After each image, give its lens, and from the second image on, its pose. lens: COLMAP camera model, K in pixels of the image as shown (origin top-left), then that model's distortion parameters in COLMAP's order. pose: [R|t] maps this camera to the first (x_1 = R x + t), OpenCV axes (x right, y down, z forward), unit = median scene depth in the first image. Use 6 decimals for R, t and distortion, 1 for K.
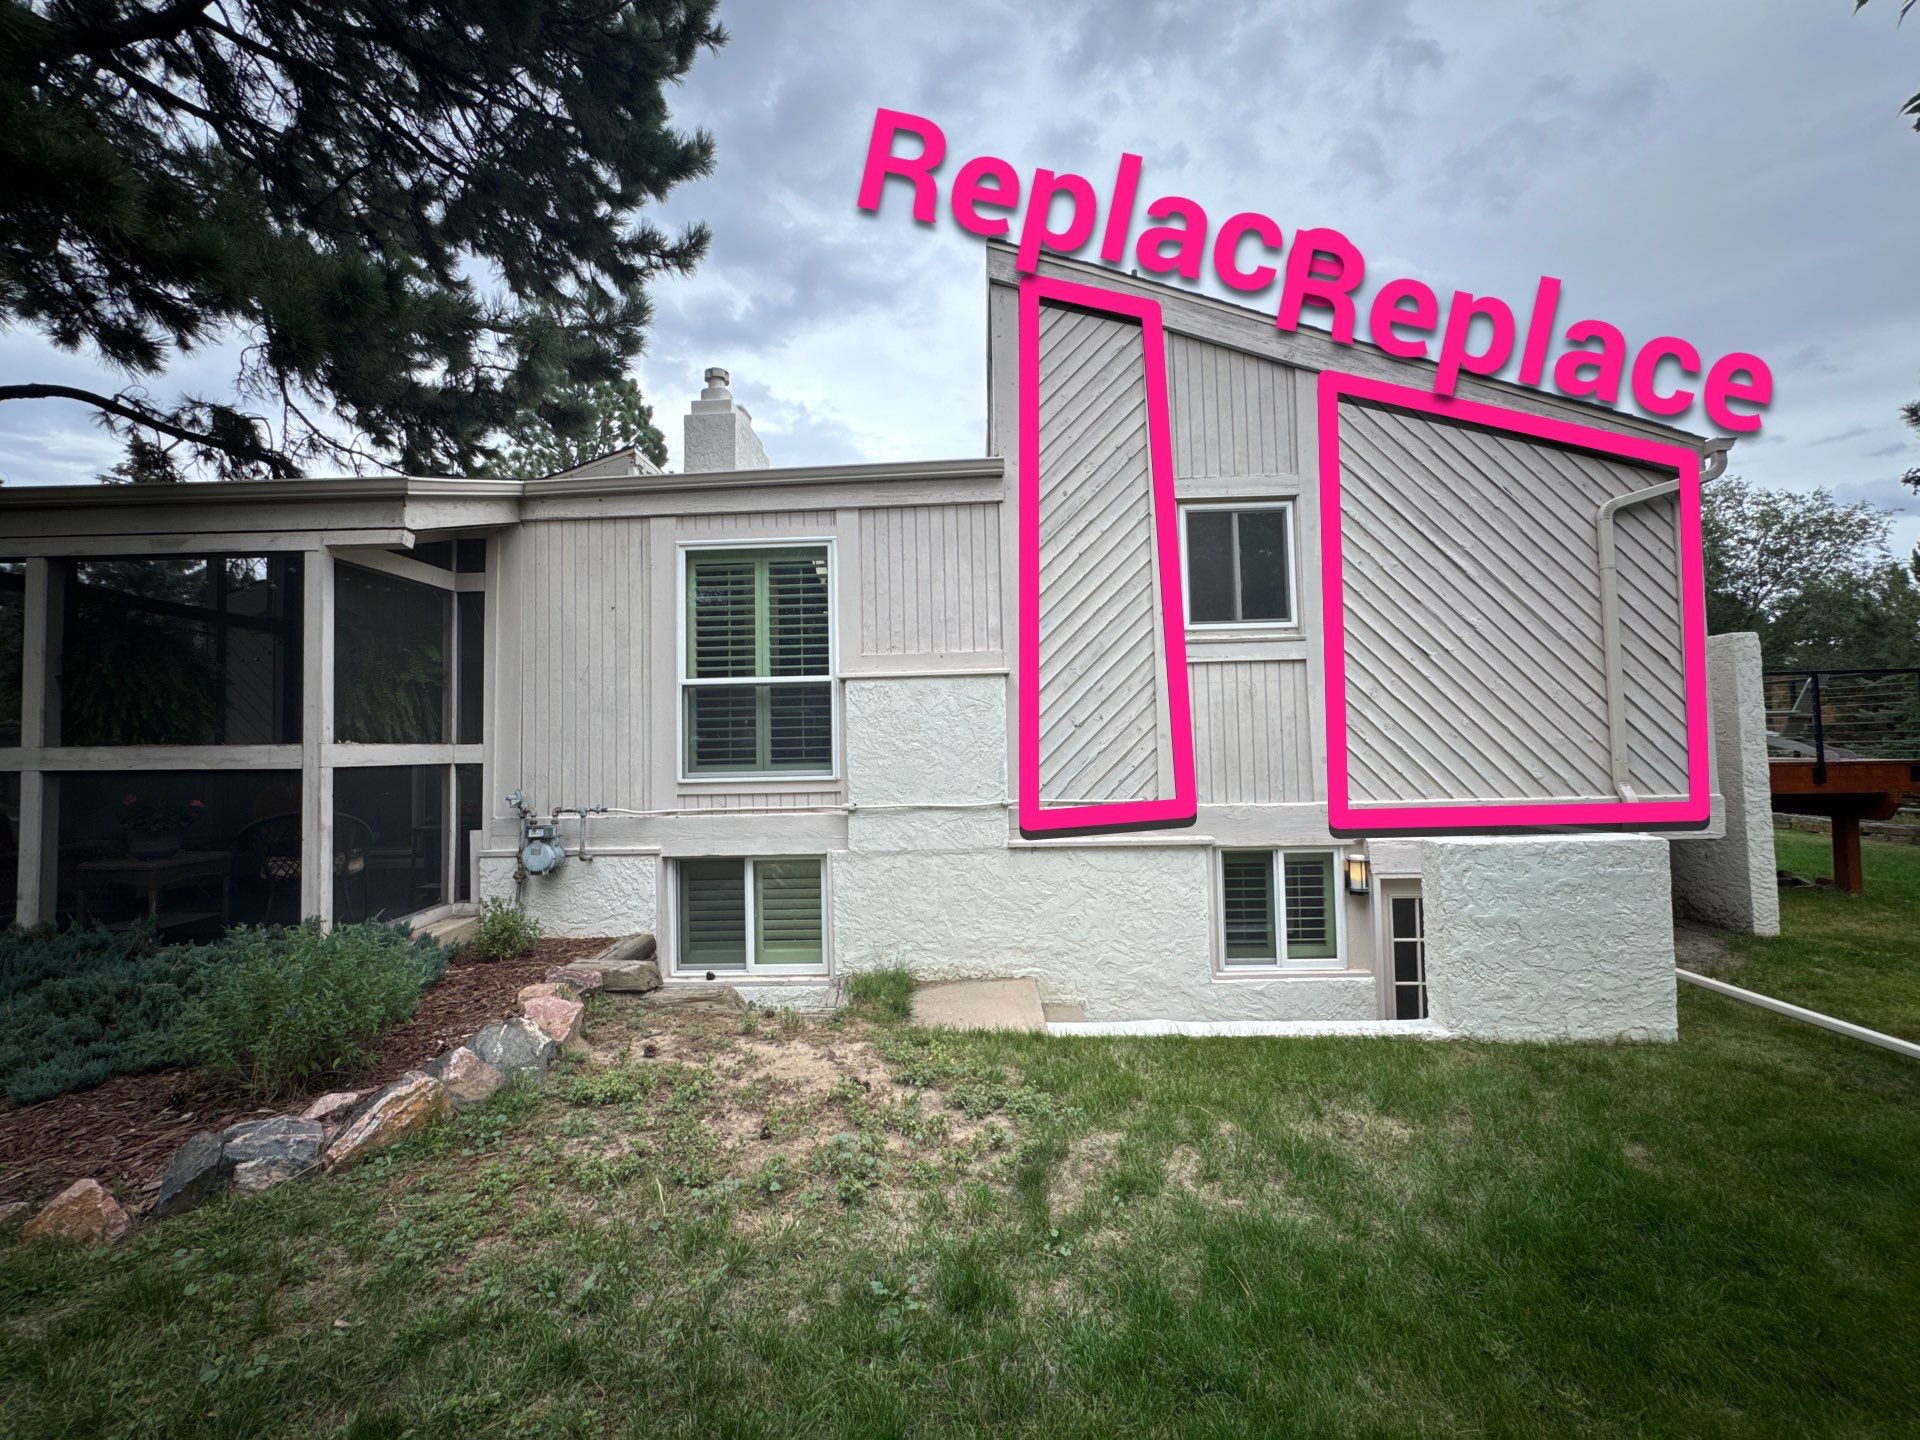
lens RADIAL K [[771.8, 0, 960.0], [0, 771.8, 720.0], [0, 0, 1]] dist [0.000627, 0.000314]
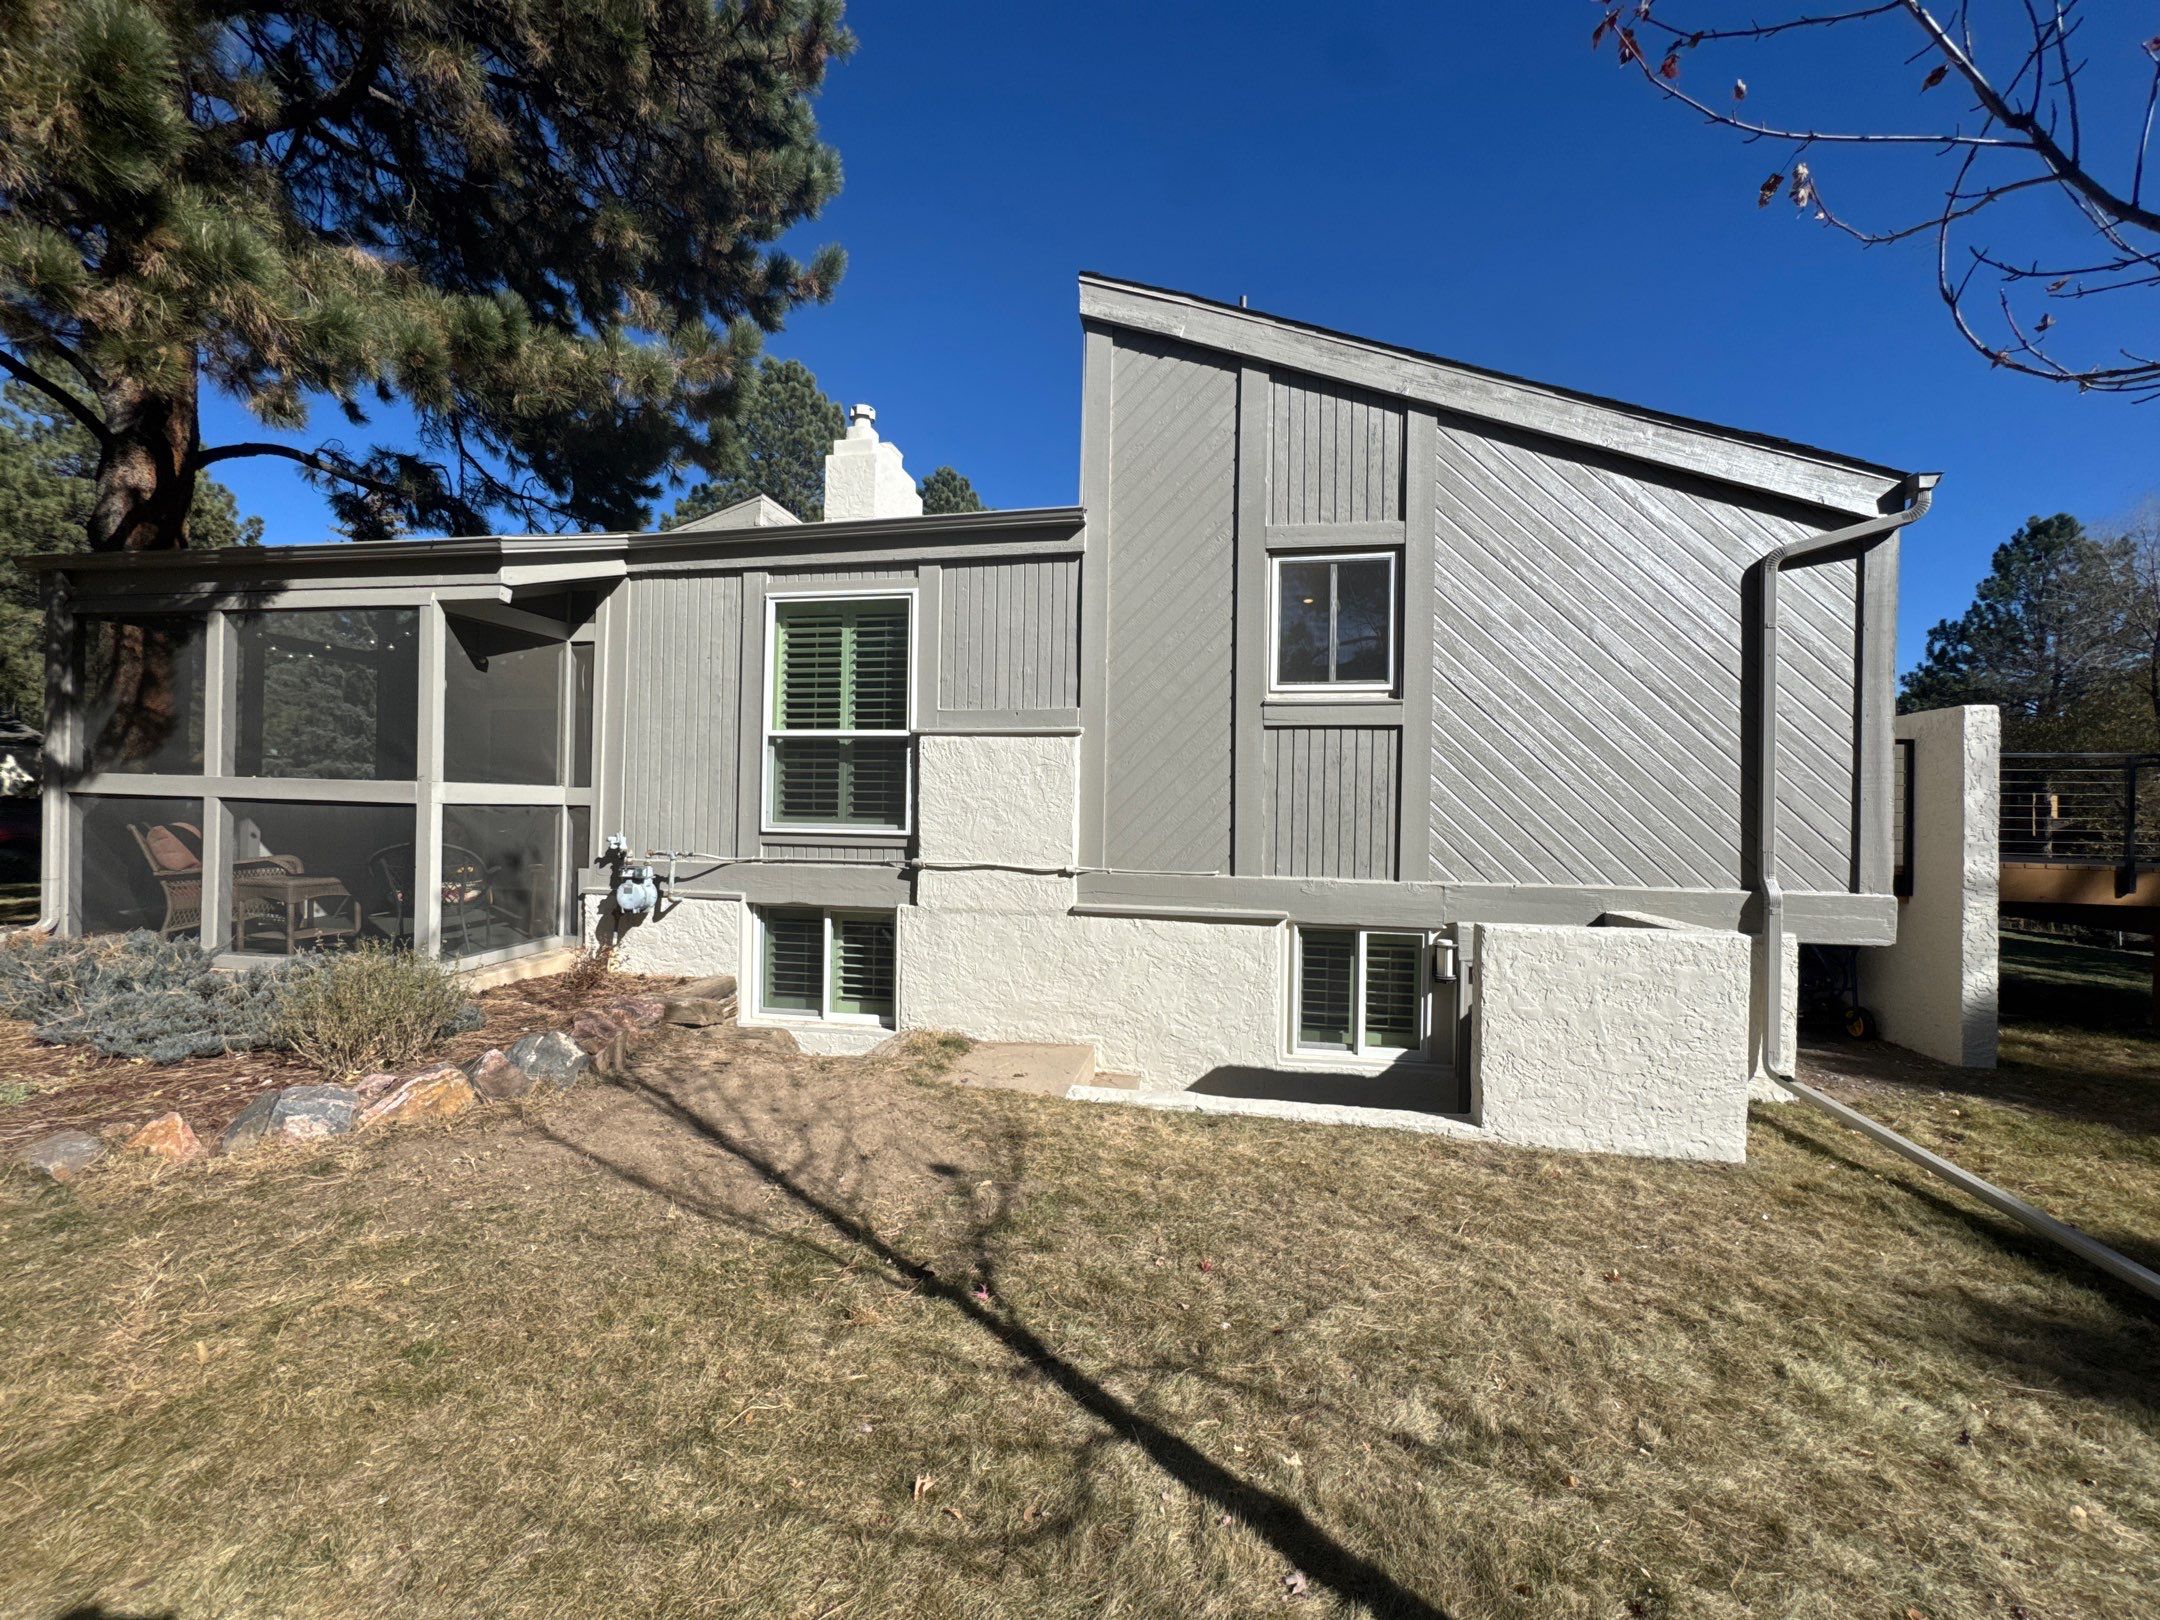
lens RADIAL K [[868.3, 0, 1080.0], [0, 868.3, 810.0], [0, 0, 1]] dist [0.000627, 0.000314]
pose [[0.988749, 0.037902, -0.144702, 0.213273], [-0.032662, 0.998728, 0.038416, -0.004816], [0.145974, -0.033257, 0.988729, -0.074517]]
